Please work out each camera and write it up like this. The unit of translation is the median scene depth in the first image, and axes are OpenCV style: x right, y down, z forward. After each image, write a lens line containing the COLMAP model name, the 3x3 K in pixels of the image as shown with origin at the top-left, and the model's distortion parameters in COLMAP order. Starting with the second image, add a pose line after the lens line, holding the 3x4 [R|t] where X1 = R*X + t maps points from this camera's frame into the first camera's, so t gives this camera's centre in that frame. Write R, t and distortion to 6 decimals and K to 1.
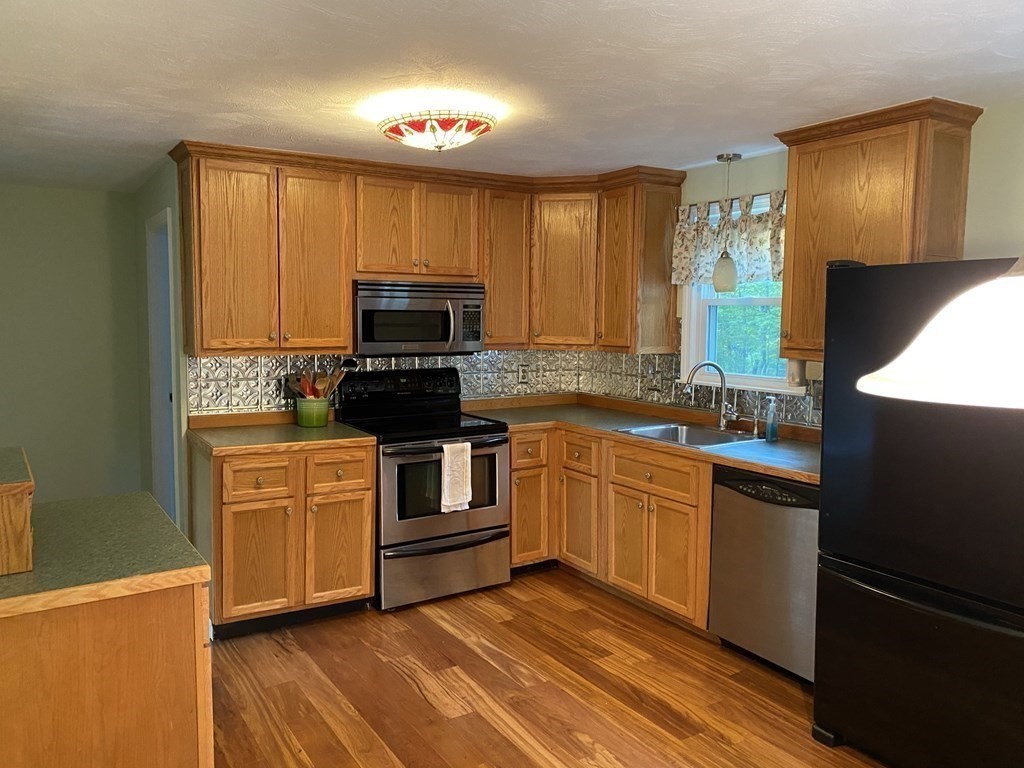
lens RADIAL K [[786.1, 0, 512.1], [0, 786.1, 380.6], [0, 0, 1]] dist [0.027607, -0.029923]
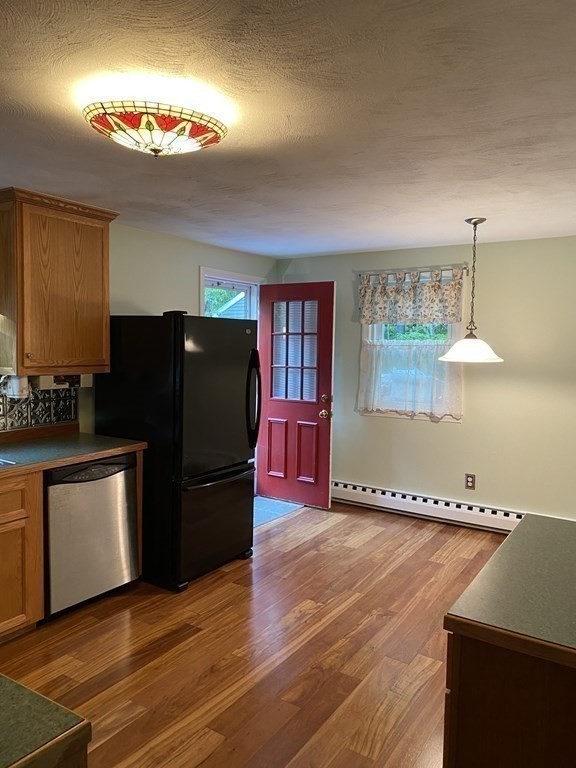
lens RADIAL K [[589.6, 0, 285.7], [0, 589.6, 384.2], [0, 0, 1]] dist [0.027607, -0.029923]
pose [[-0.421979, -0.079282, 0.903133, -0.615773], [0.058498, 0.991712, 0.114391, -0.090614], [-0.904717, 0.101102, -0.413843, 0.955346]]
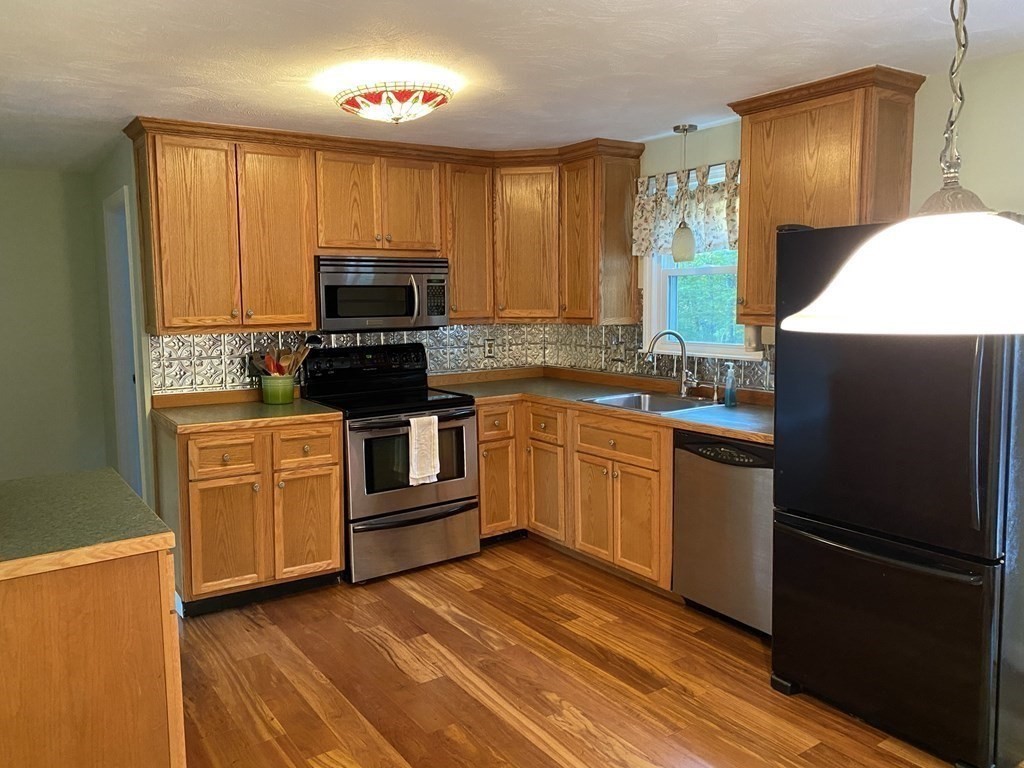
lens RADIAL K [[786.1, 0, 513.2], [0, 786.1, 373.6], [0, 0, 1]] dist [0.027607, -0.029923]
pose [[0.999066, -0.022472, 0.036906, 0.009653], [0.021878, 0.999626, 0.016435, 0.011861], [-0.037262, -0.015612, 0.999184, -0.012518]]
